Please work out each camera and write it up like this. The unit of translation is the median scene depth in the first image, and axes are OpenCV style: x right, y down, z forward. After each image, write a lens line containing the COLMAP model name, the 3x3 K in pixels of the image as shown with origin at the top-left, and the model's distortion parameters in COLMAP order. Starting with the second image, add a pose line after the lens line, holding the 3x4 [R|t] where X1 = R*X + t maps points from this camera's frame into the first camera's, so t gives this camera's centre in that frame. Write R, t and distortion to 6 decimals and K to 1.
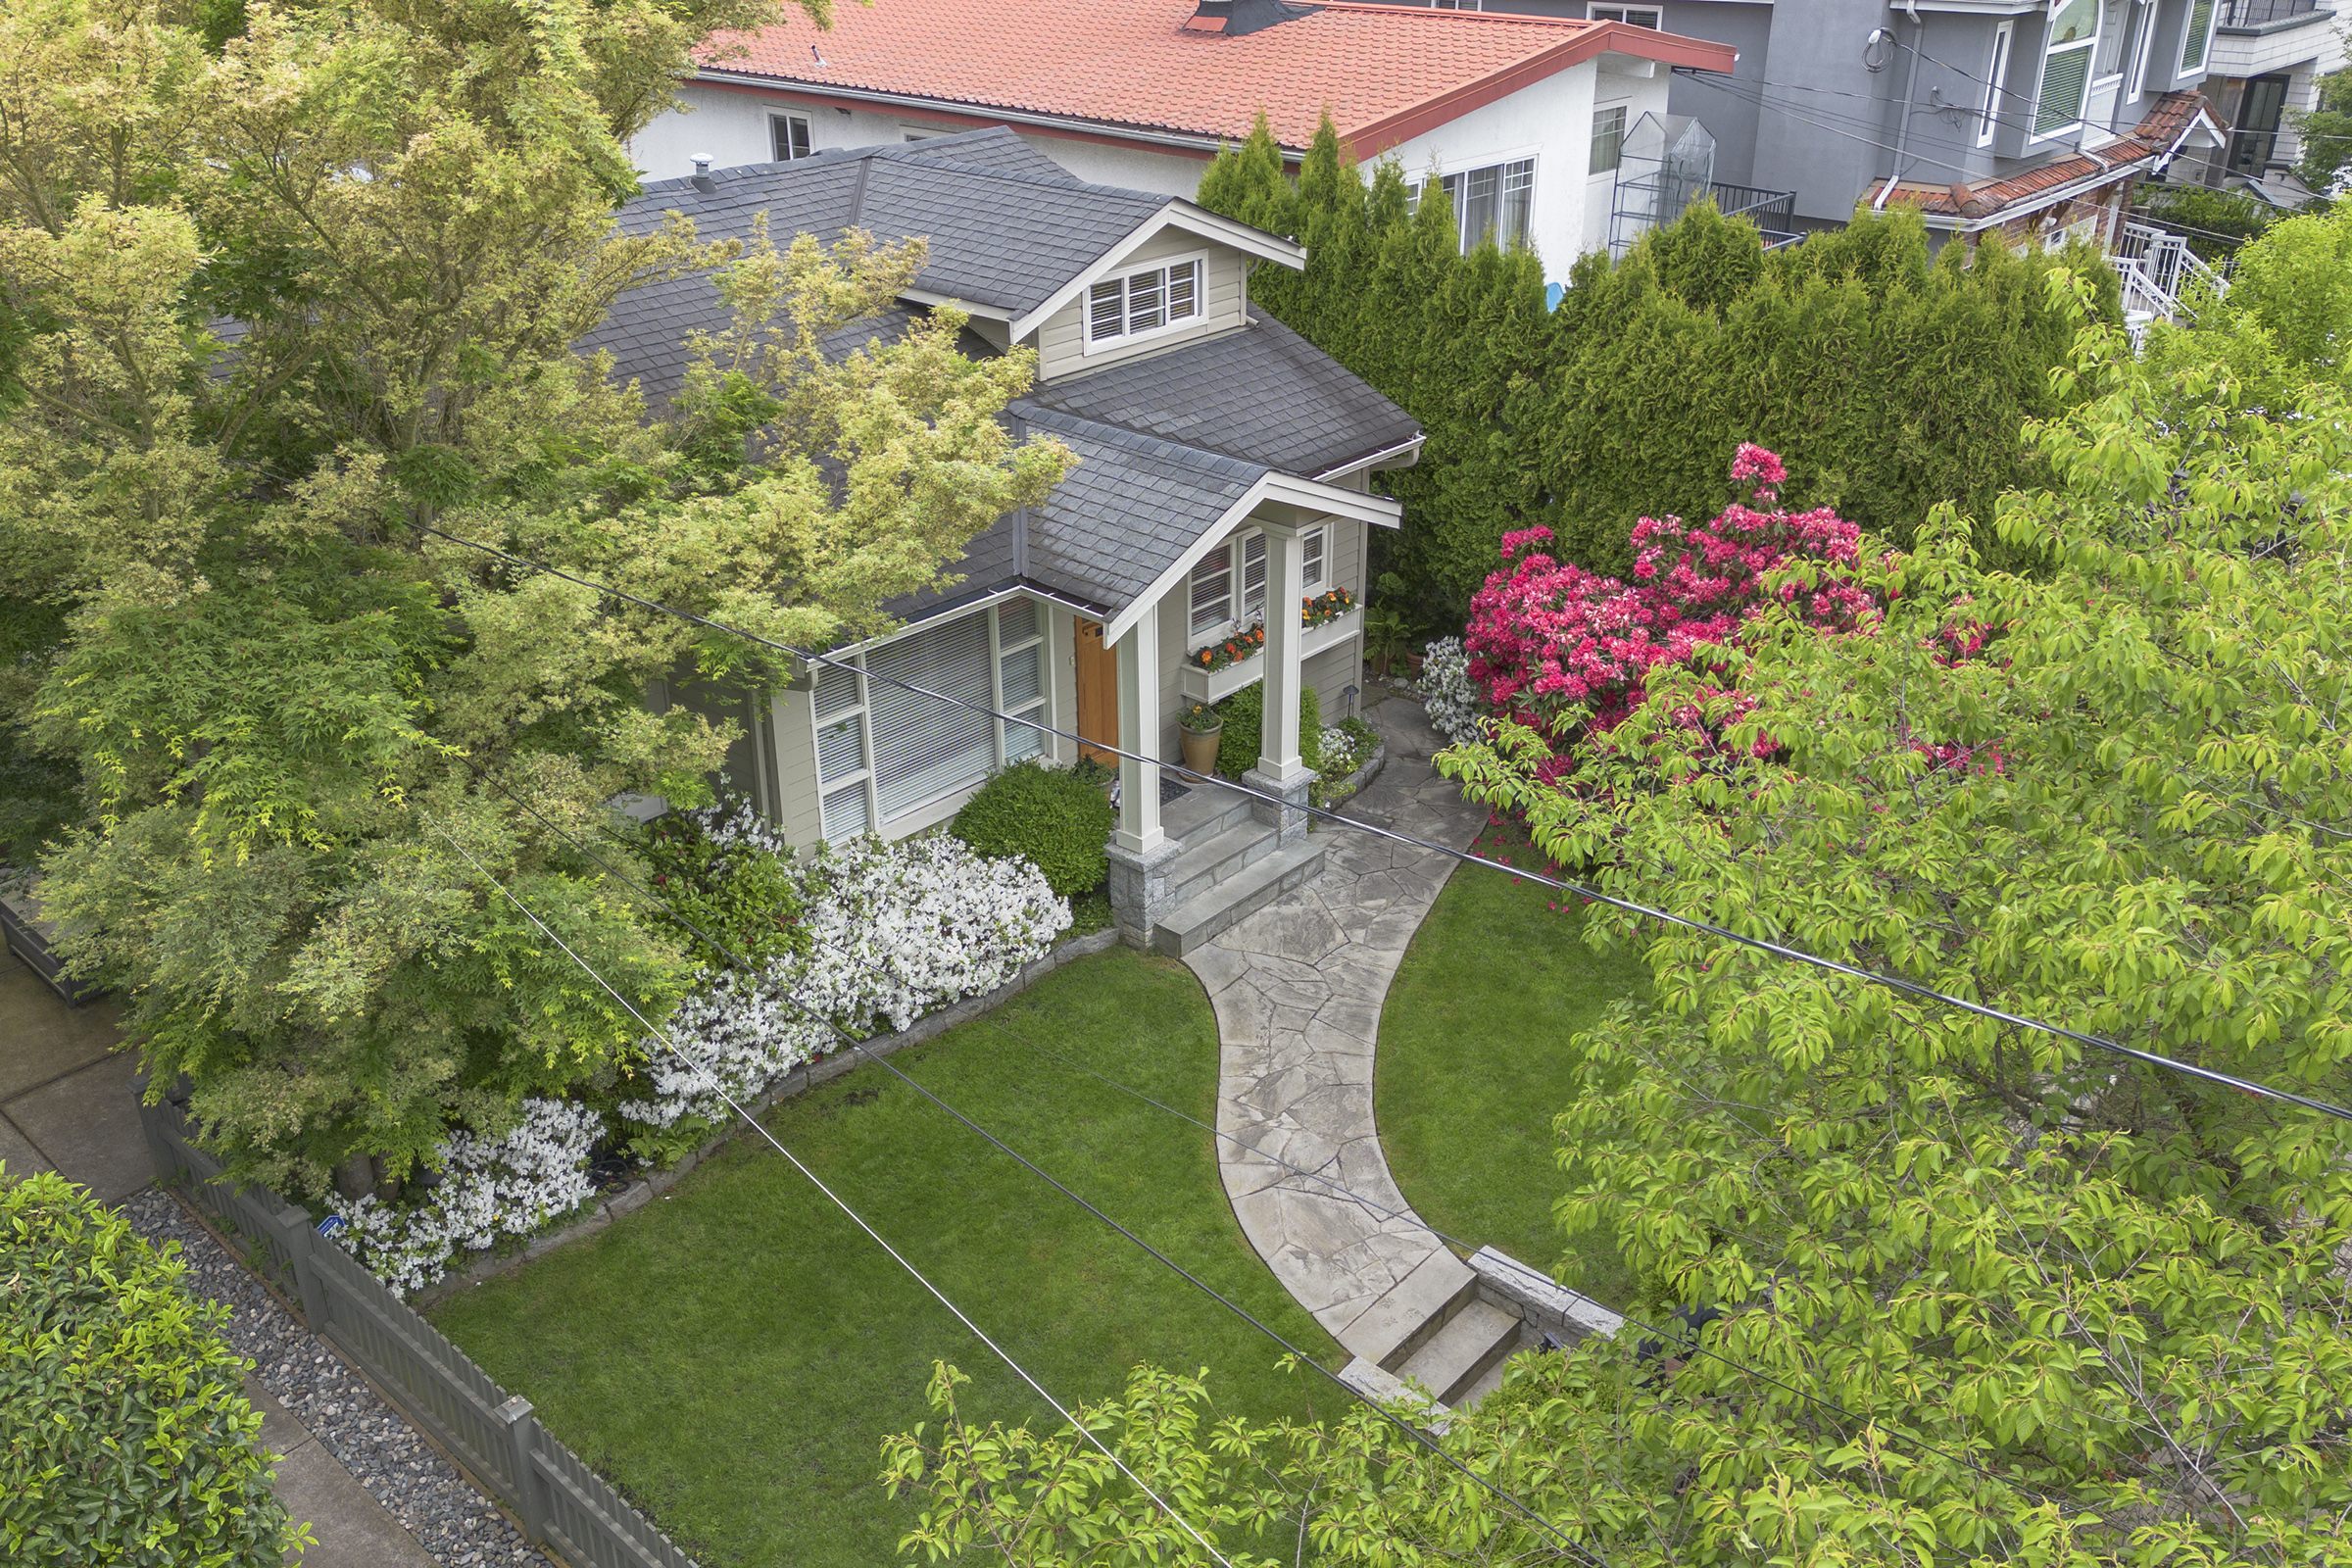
lens RADIAL K [[1963.1, 0, 1207.2], [0, 1963.1, 785.6], [0, 0, 1]] dist [0.078118, -0.058257]
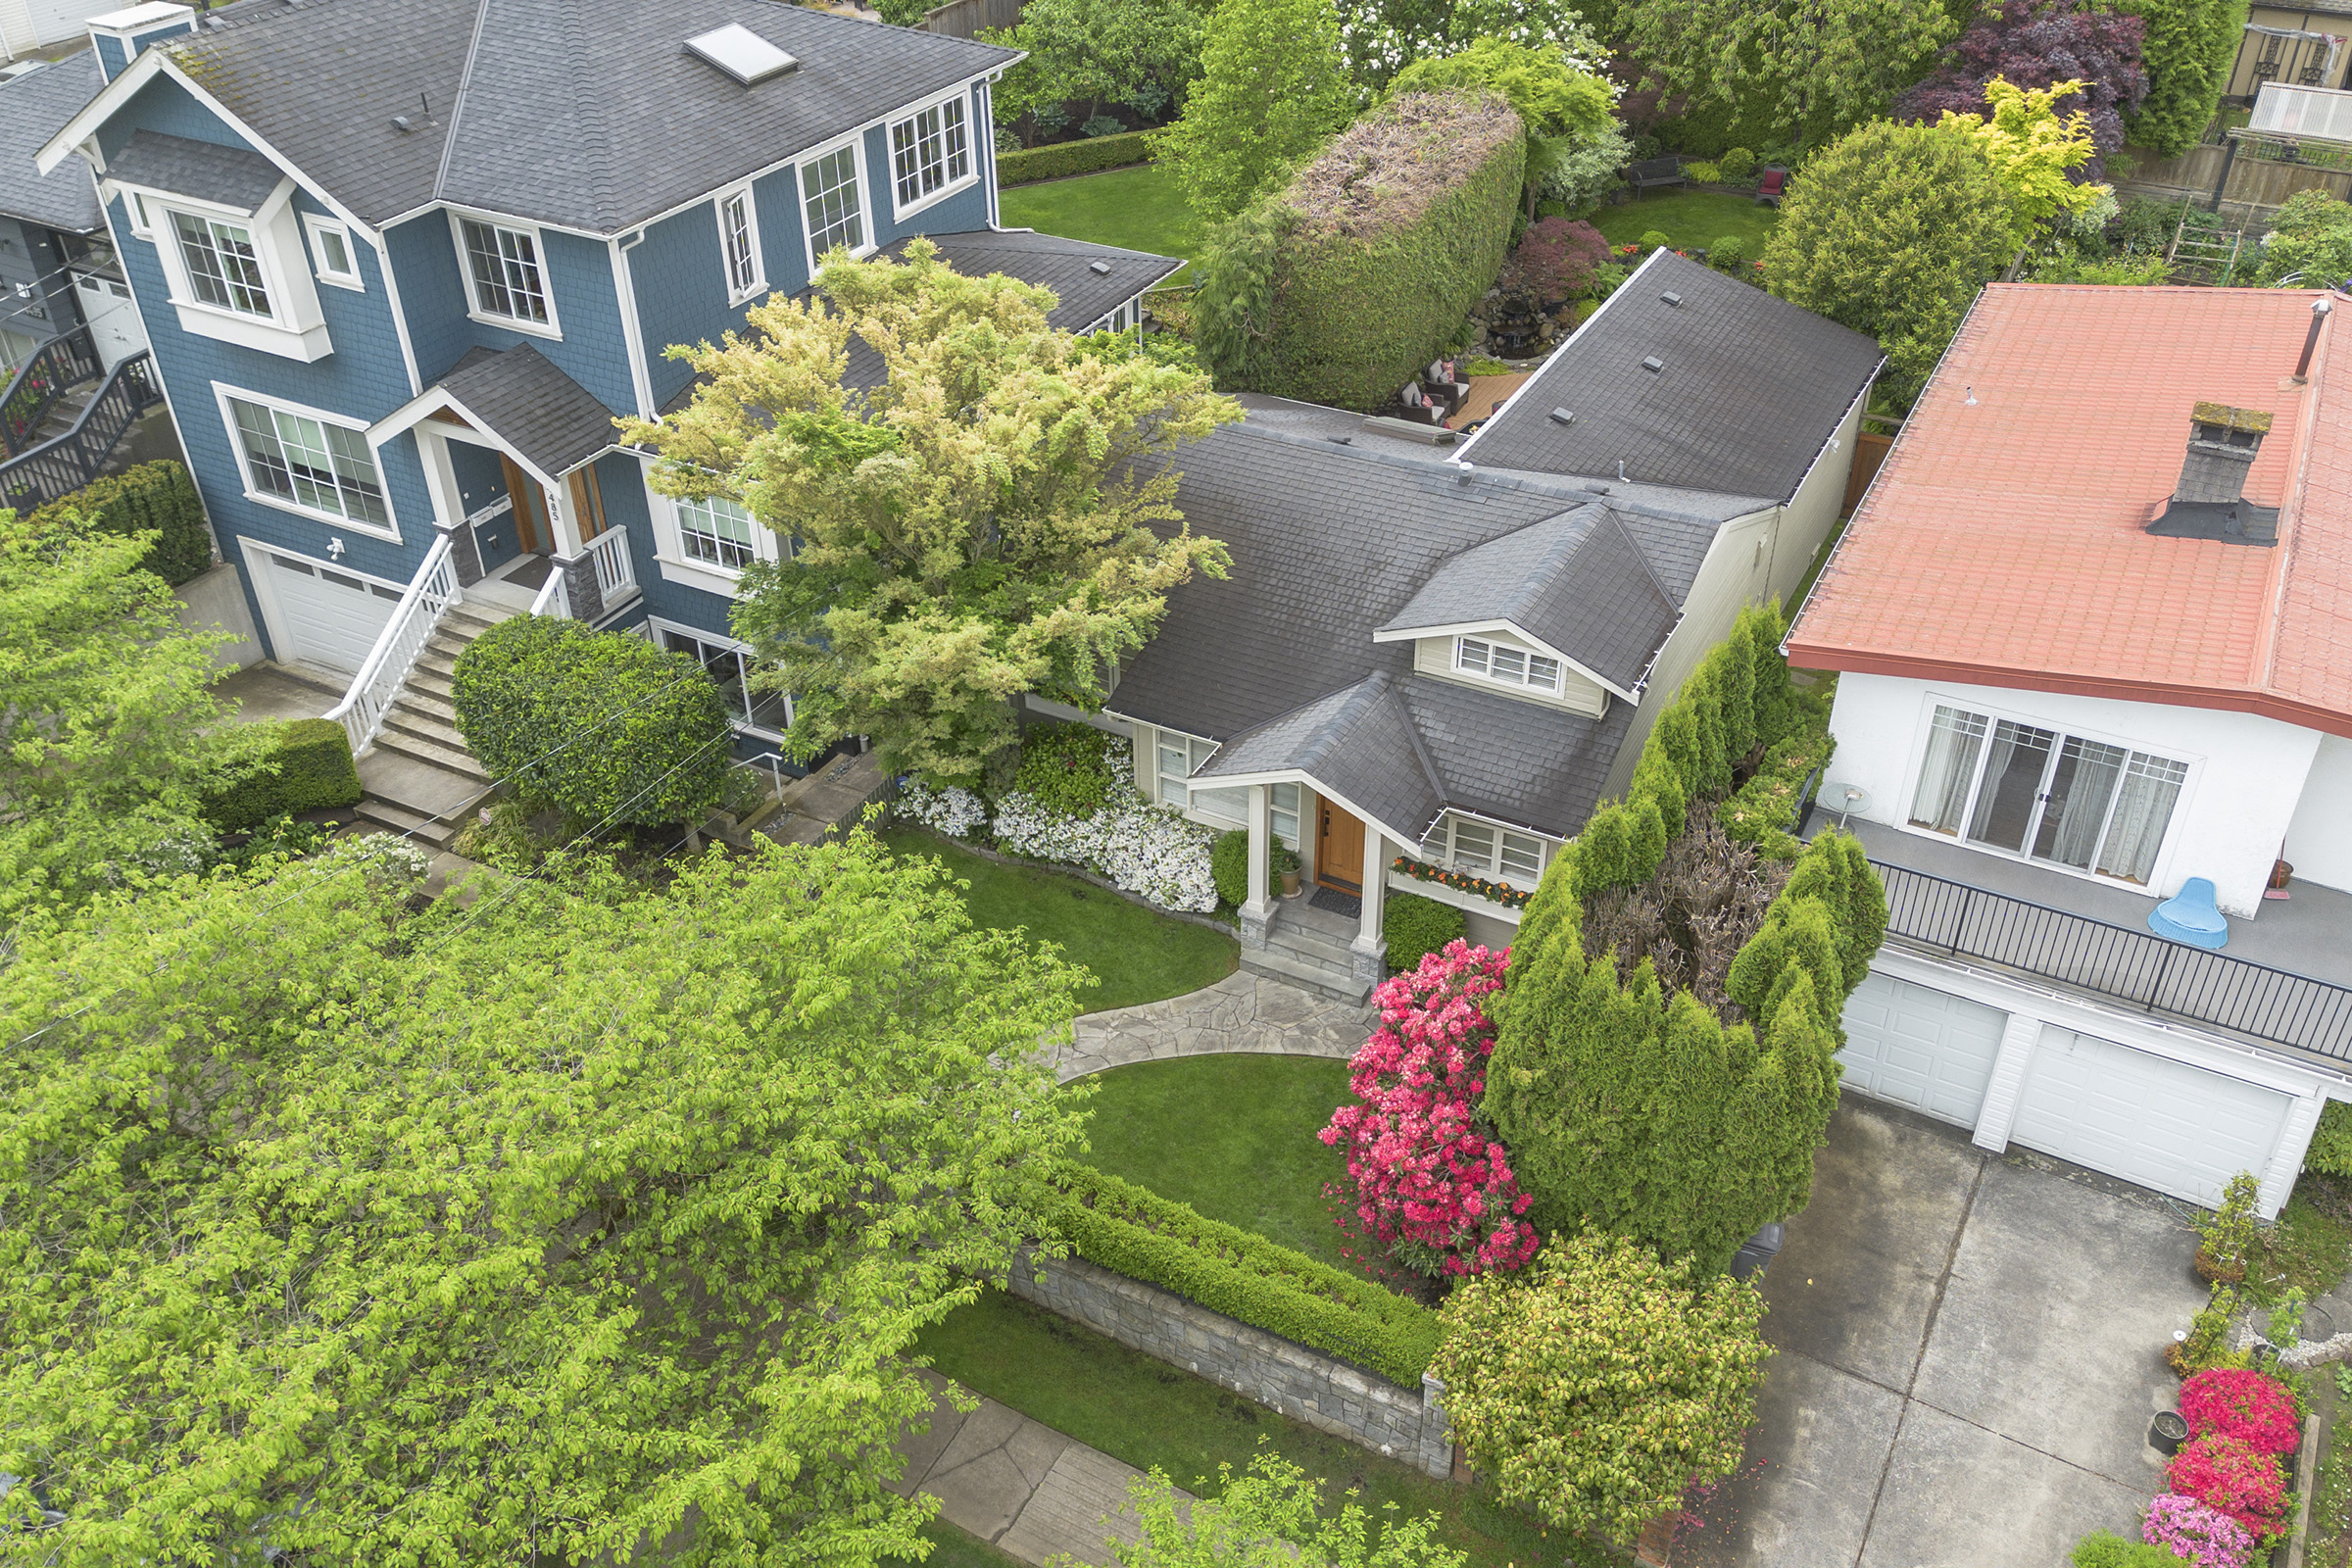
lens RADIAL K [[1961.3, 0, 1207.6], [0, 1961.3, 784.0], [0, 0, 1]] dist [0.130352, -0.220561]
pose [[0.236828, 0.551049, -0.800161, 1.375270], [-0.425732, 0.799169, 0.424360, -0.829127], [0.873307, 0.240154, 0.423865, 0.177827]]
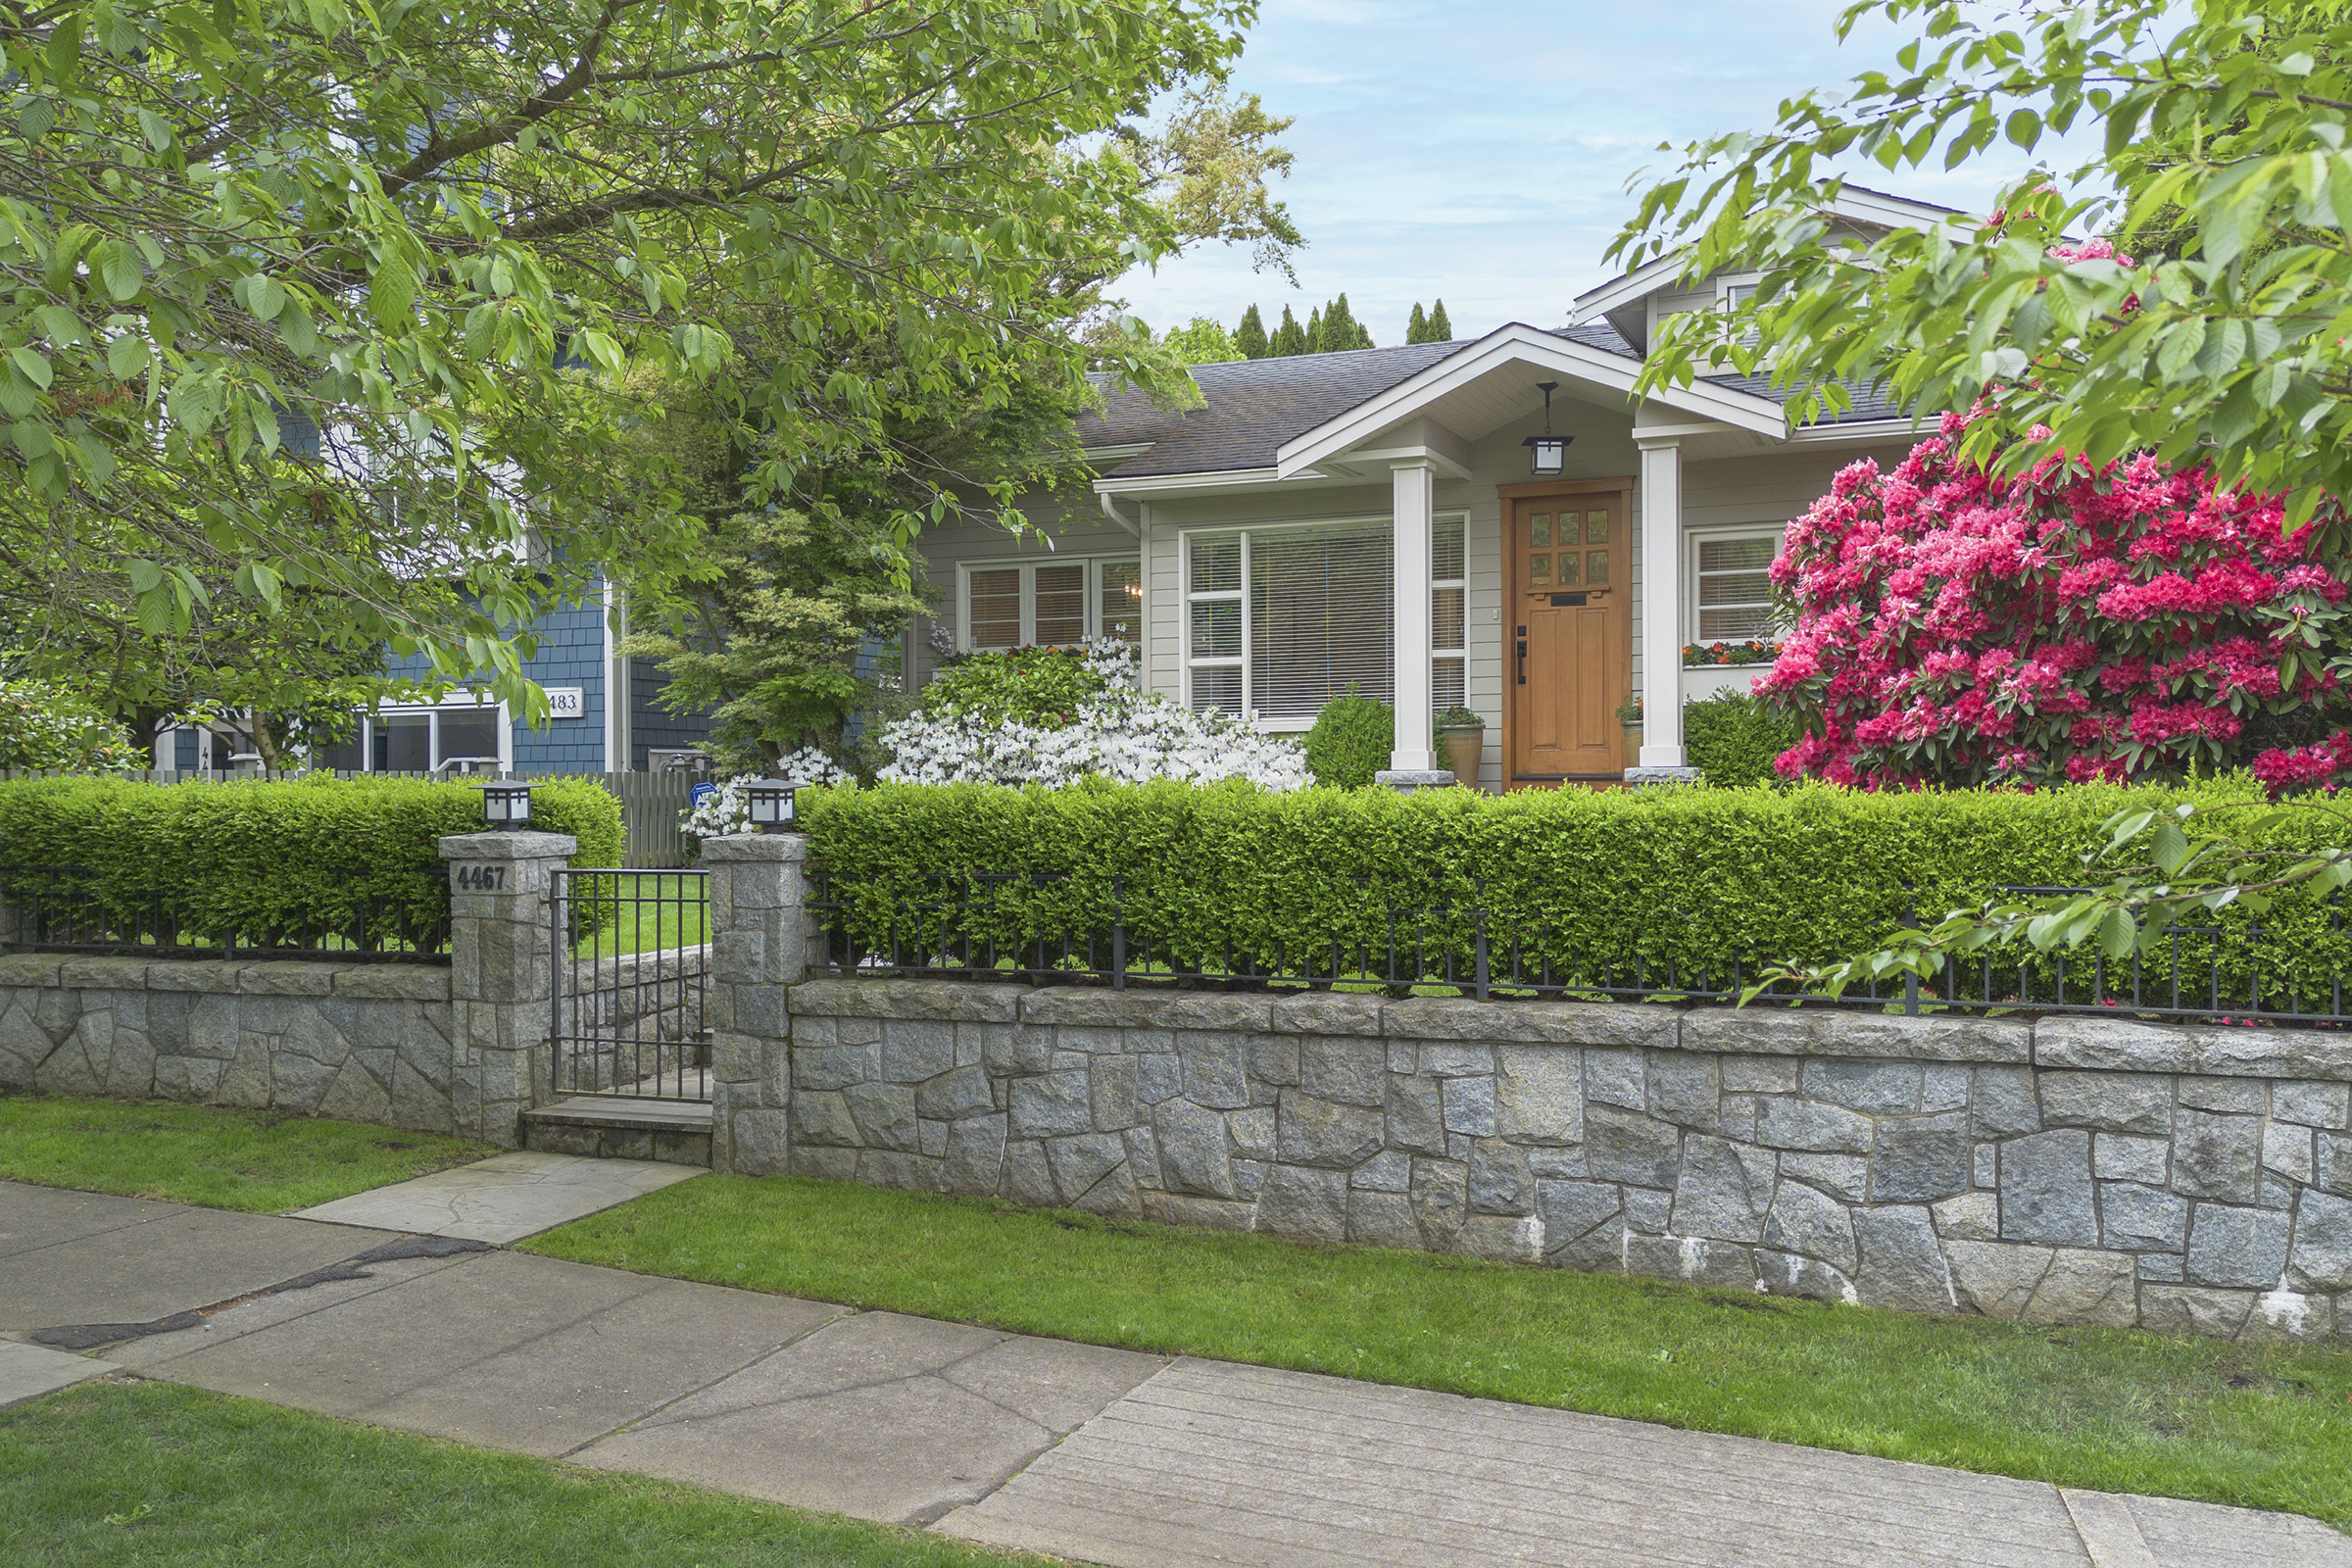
lens RADIAL K [[1961.3, 0, 1207.6], [0, 1961.3, 784.0], [0, 0, 1]] dist [0.130352, -0.220561]
pose [[0.327769, -0.002359, -0.944755, 0.816276], [-0.411405, 0.899849, -0.144977, 0.212940], [0.850479, 0.436195, 0.293972, 0.678882]]
